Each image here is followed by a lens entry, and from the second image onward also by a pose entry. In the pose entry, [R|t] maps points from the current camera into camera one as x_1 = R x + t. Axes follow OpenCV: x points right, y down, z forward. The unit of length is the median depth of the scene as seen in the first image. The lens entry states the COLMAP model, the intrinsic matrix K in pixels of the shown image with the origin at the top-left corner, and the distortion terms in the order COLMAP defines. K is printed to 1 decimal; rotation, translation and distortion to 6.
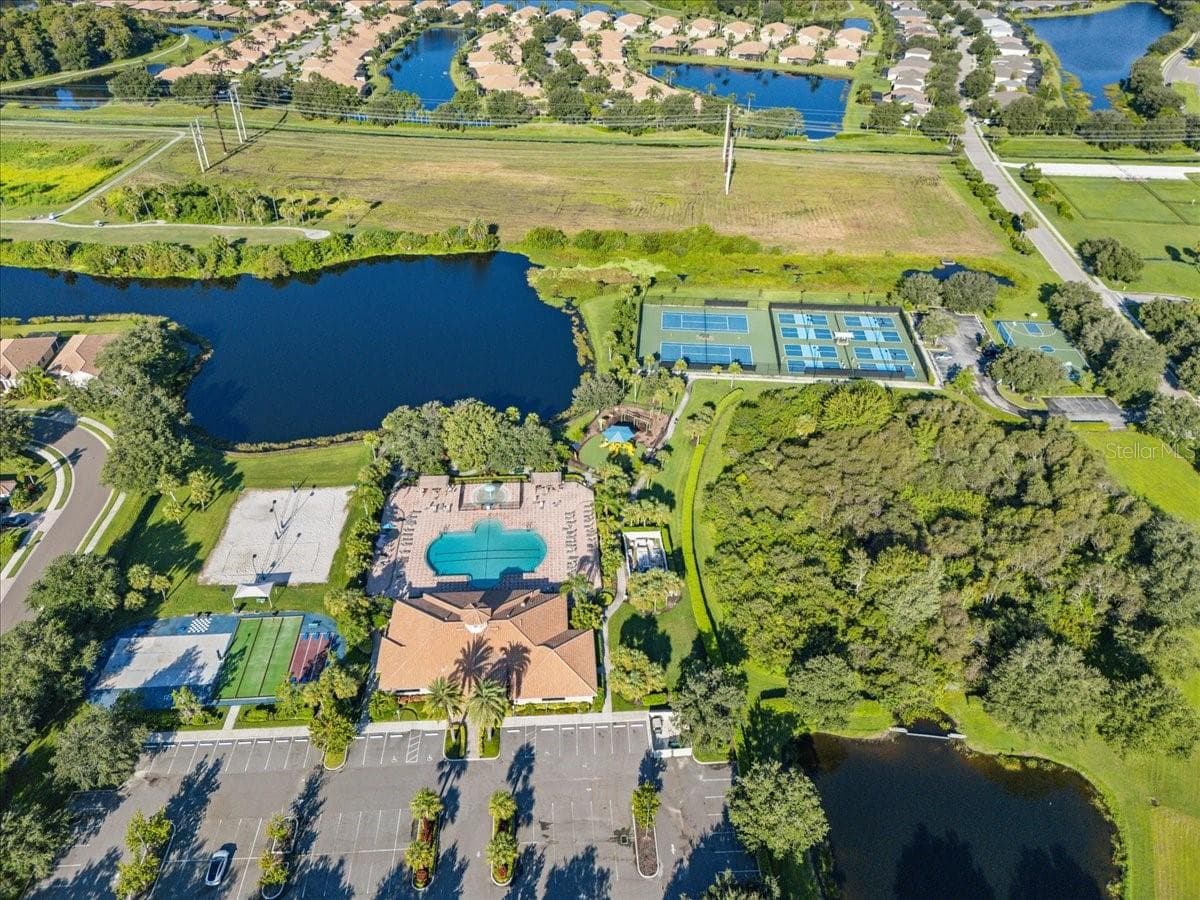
lens RADIAL K [[892.9, 0, 600.0], [0, 892.9, 450.0], [0, 0, 1]] dist [0.019958, 0.001045]
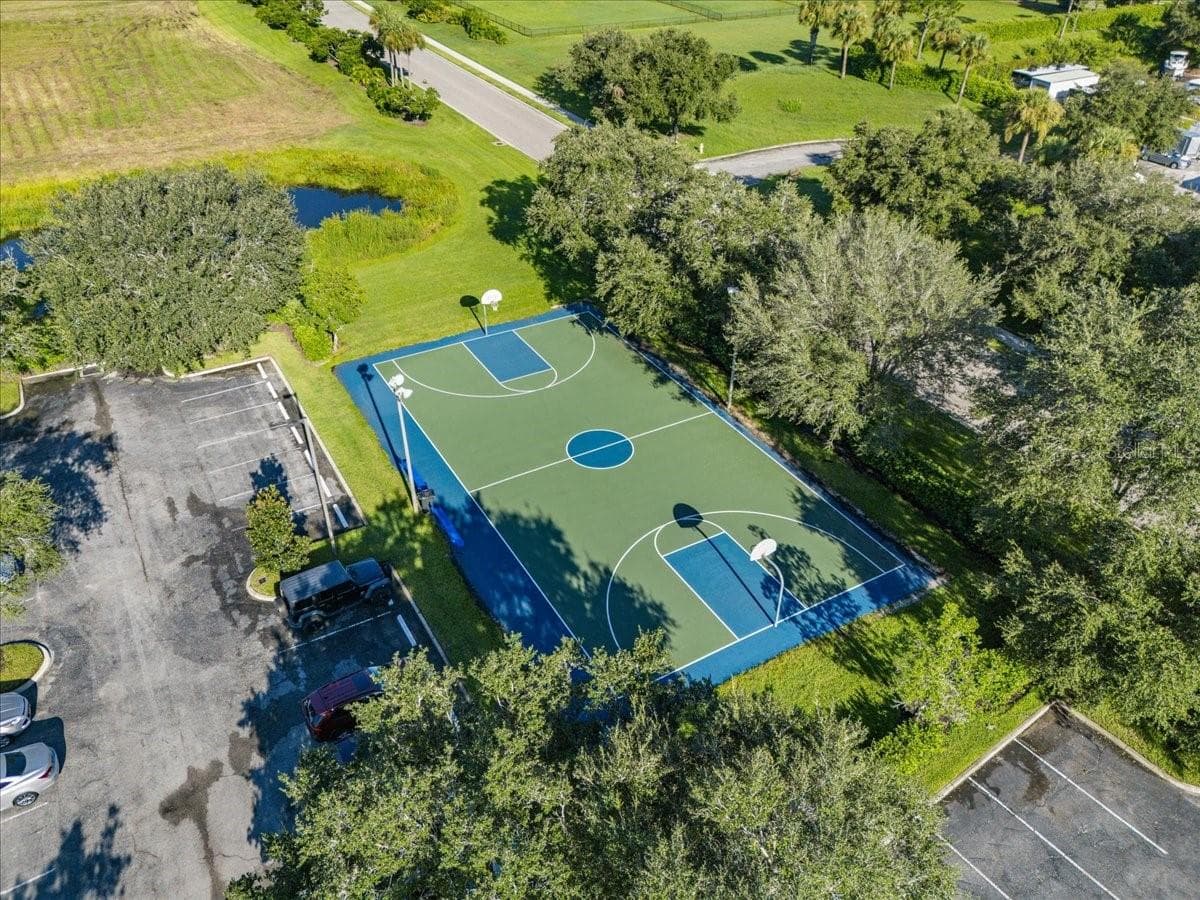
lens RADIAL K [[892.9, 0, 600.0], [0, 892.9, 450.0], [0, 0, 1]] dist [0.019958, 0.001045]
pose [[0.824557, -0.336755, 0.454644, 0.546078], [0.331502, 0.938749, 0.094108, -0.177438], [-0.458488, 0.073118, 0.885688, 1.104866]]
